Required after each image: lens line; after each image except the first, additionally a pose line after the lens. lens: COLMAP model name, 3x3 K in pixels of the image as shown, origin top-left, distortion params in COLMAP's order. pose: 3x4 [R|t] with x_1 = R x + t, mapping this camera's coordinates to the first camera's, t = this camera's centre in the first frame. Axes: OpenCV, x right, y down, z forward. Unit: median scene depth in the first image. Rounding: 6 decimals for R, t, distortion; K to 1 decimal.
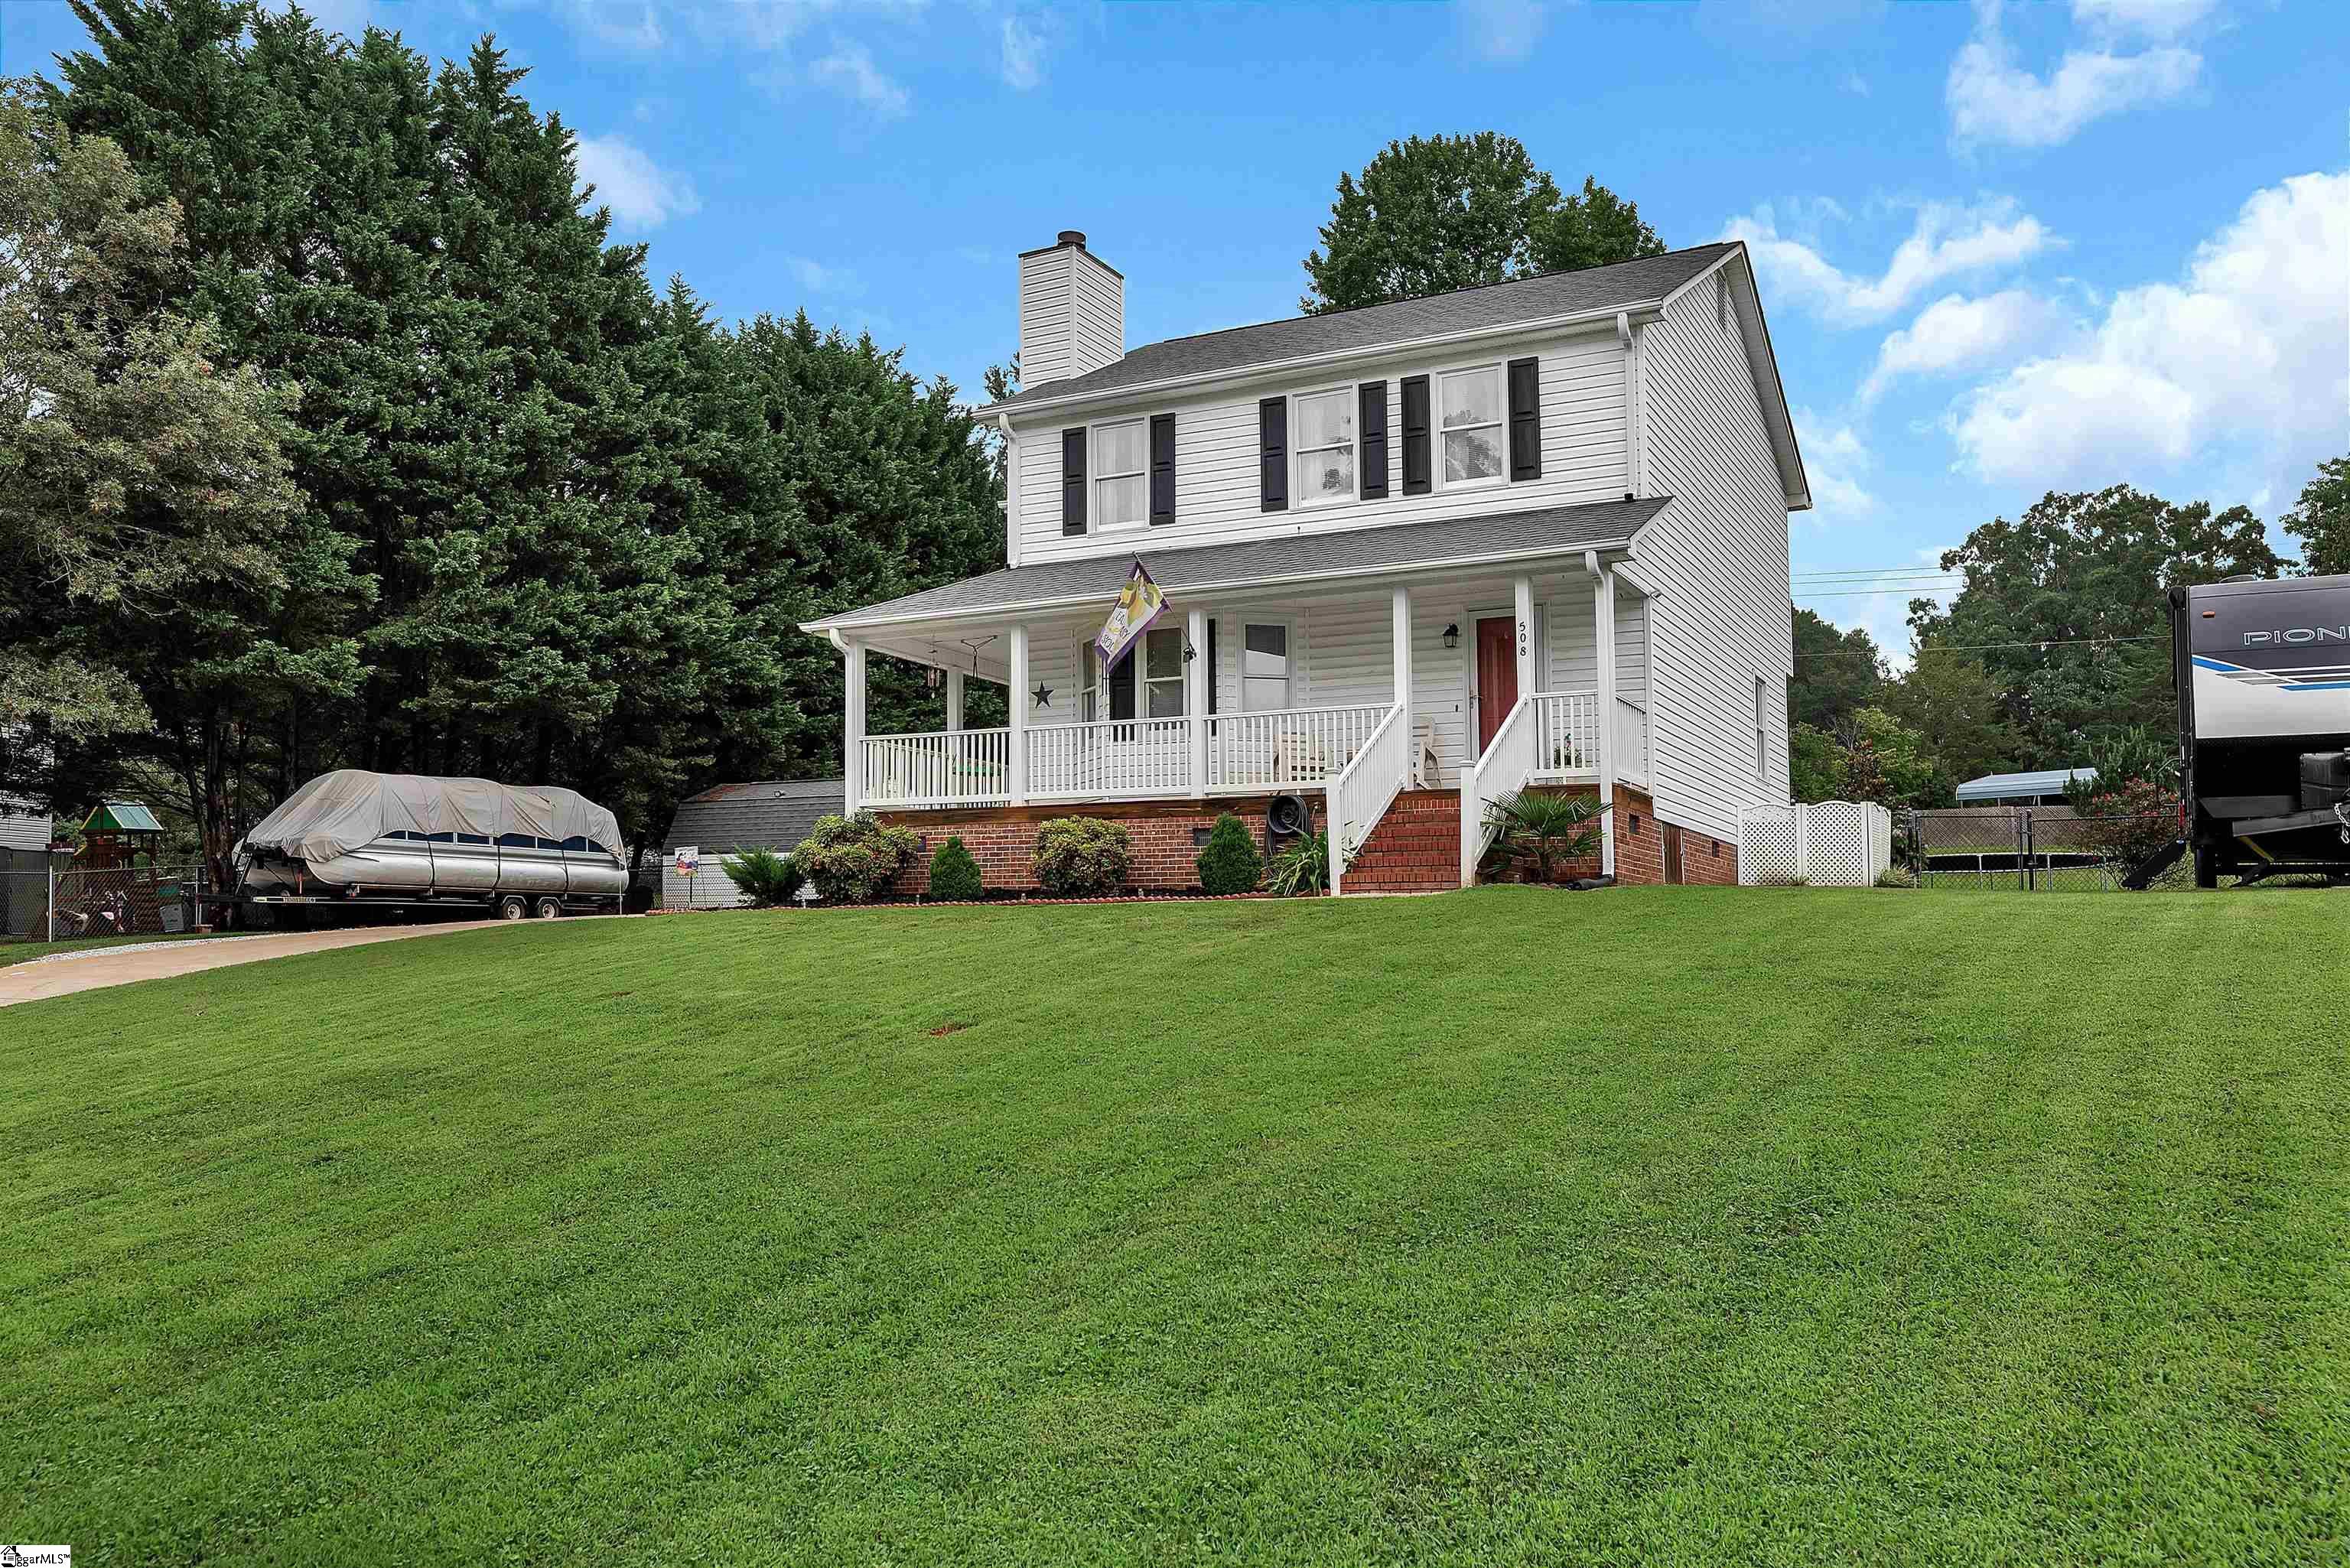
lens RADIAL K [[1770.4, 0, 1177.8], [0, 1770.4, 949.6], [0, 0, 1]] dist [0.006599, 0.006375]
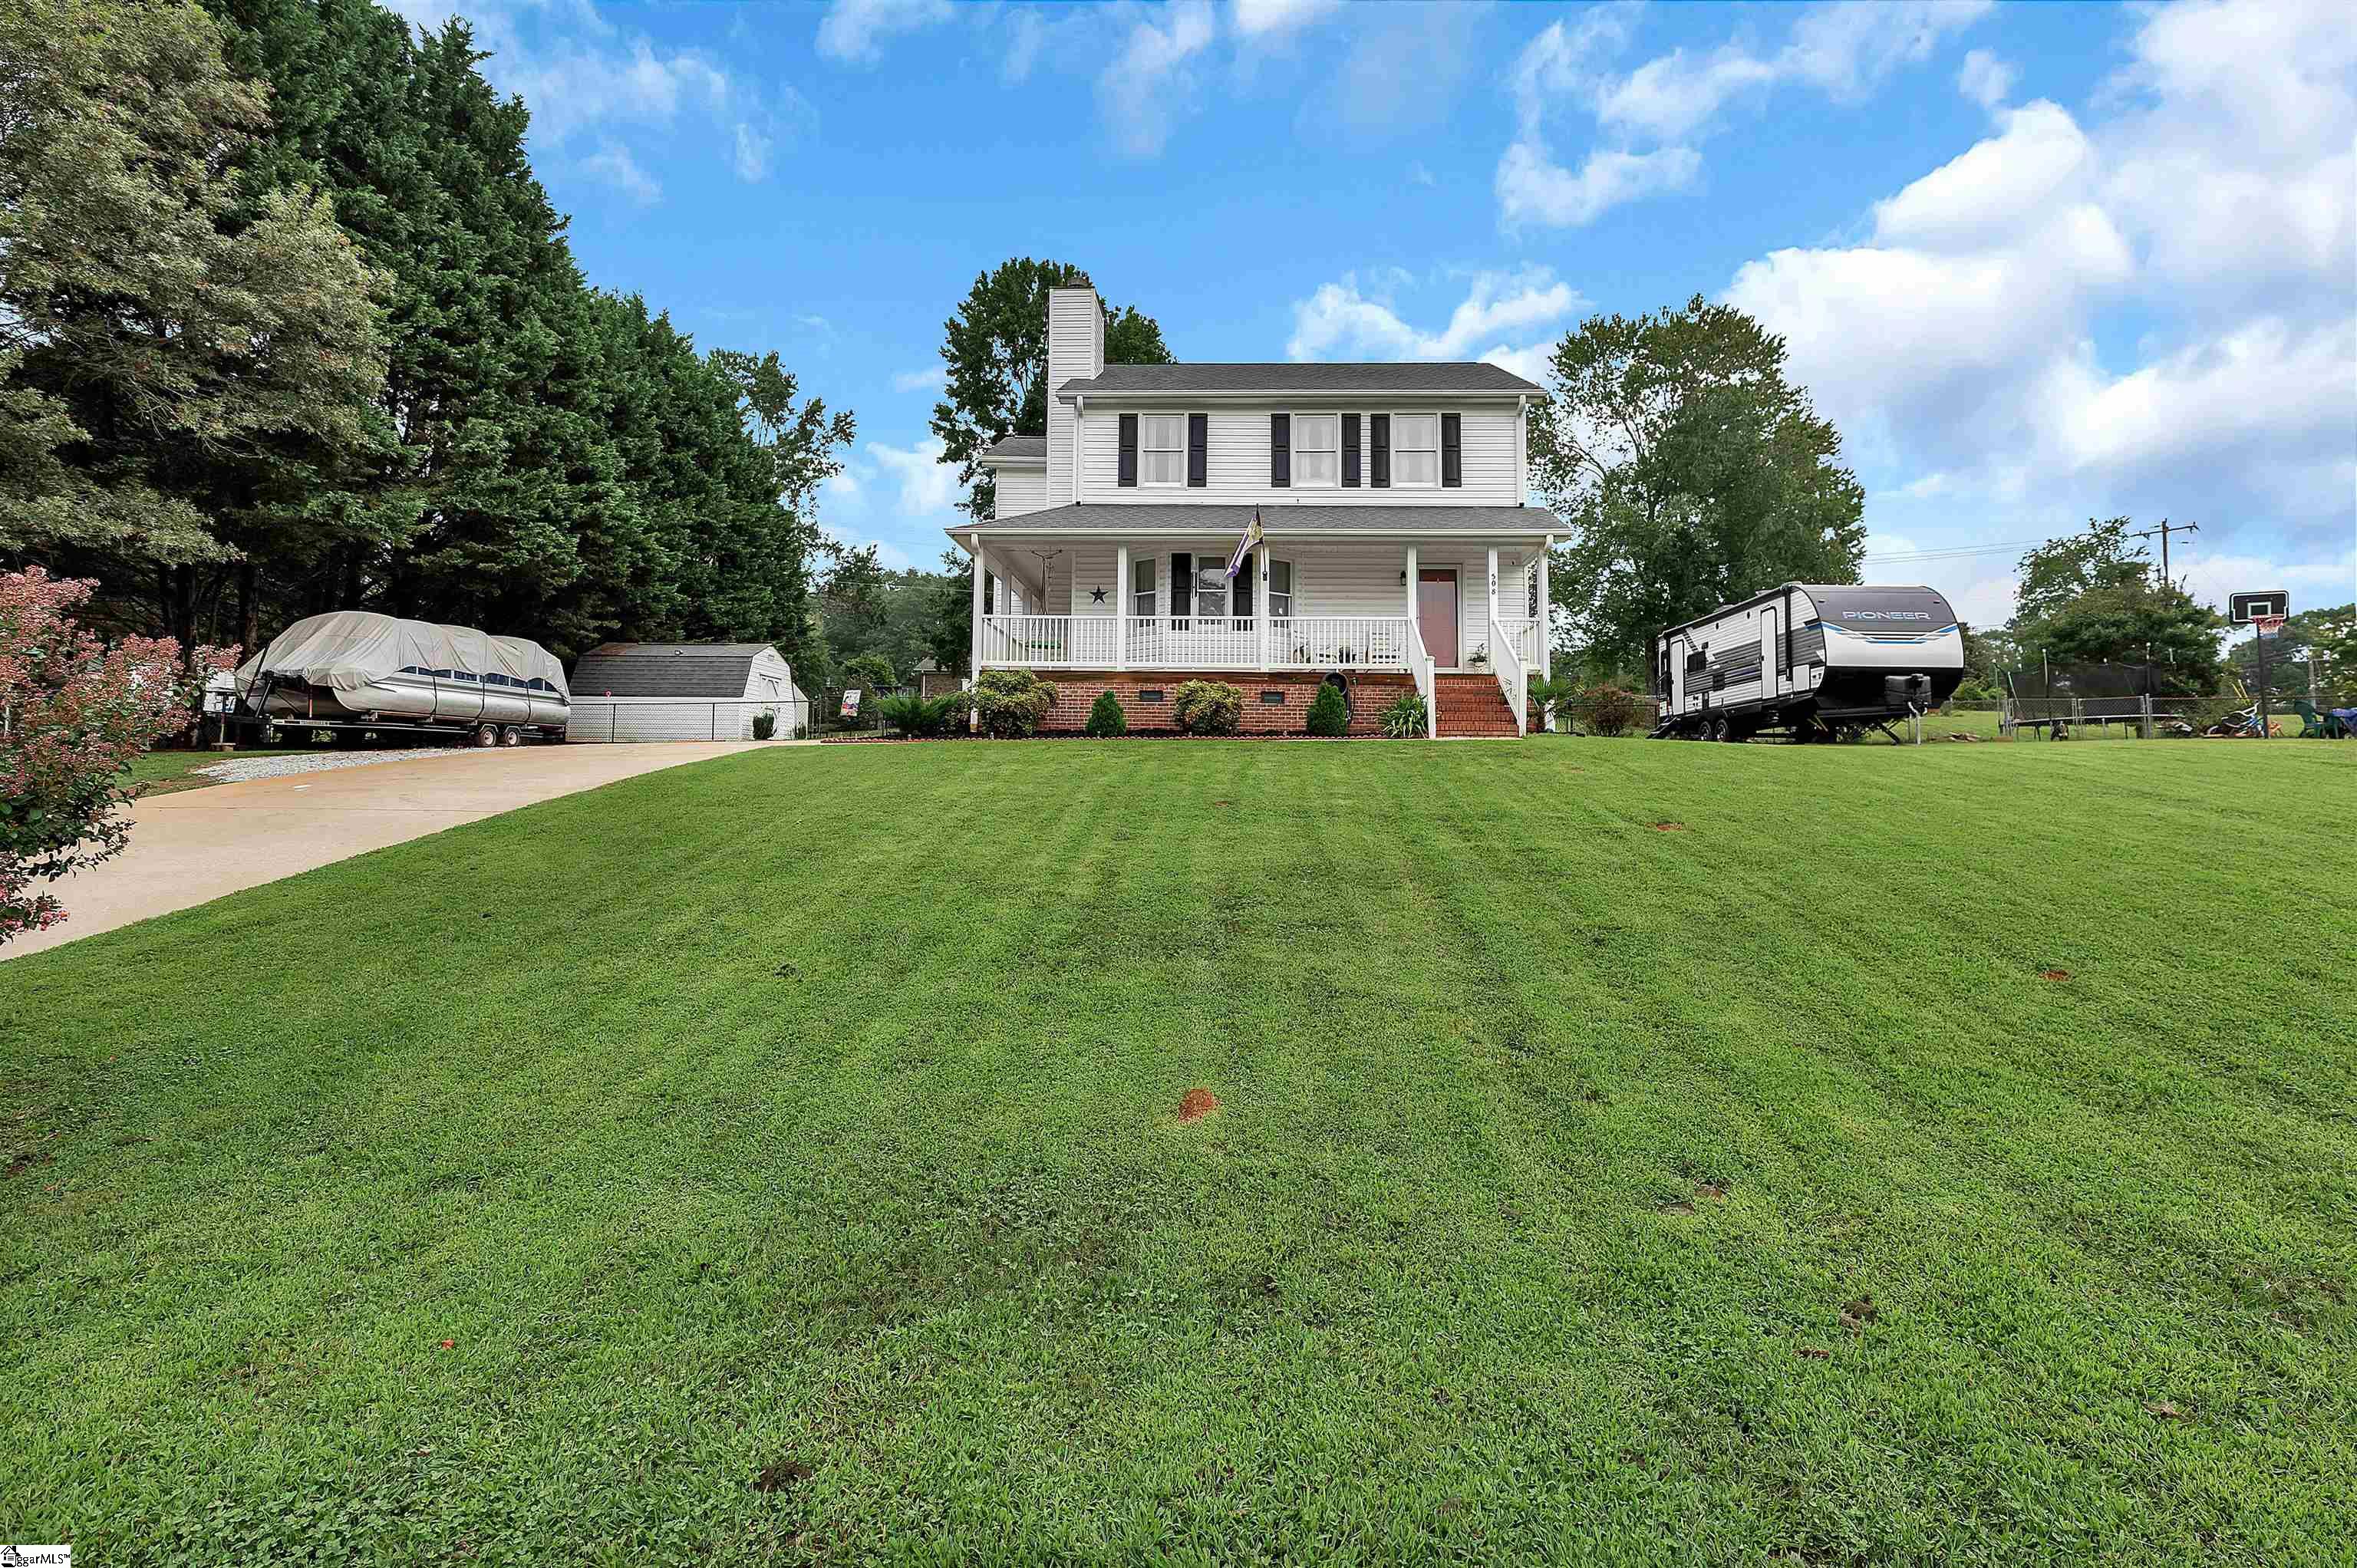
lens RADIAL K [[1086.6, 0, 1183.5], [0, 1086.6, 773.6], [0, 0, 1]] dist [0.001484, -0.000470]
pose [[0.900312, 0.007311, 0.435184, -0.299642], [-0.006531, 0.999973, -0.003289, 0.003027], [-0.435197, 0.000119, 0.900335, 0.132257]]
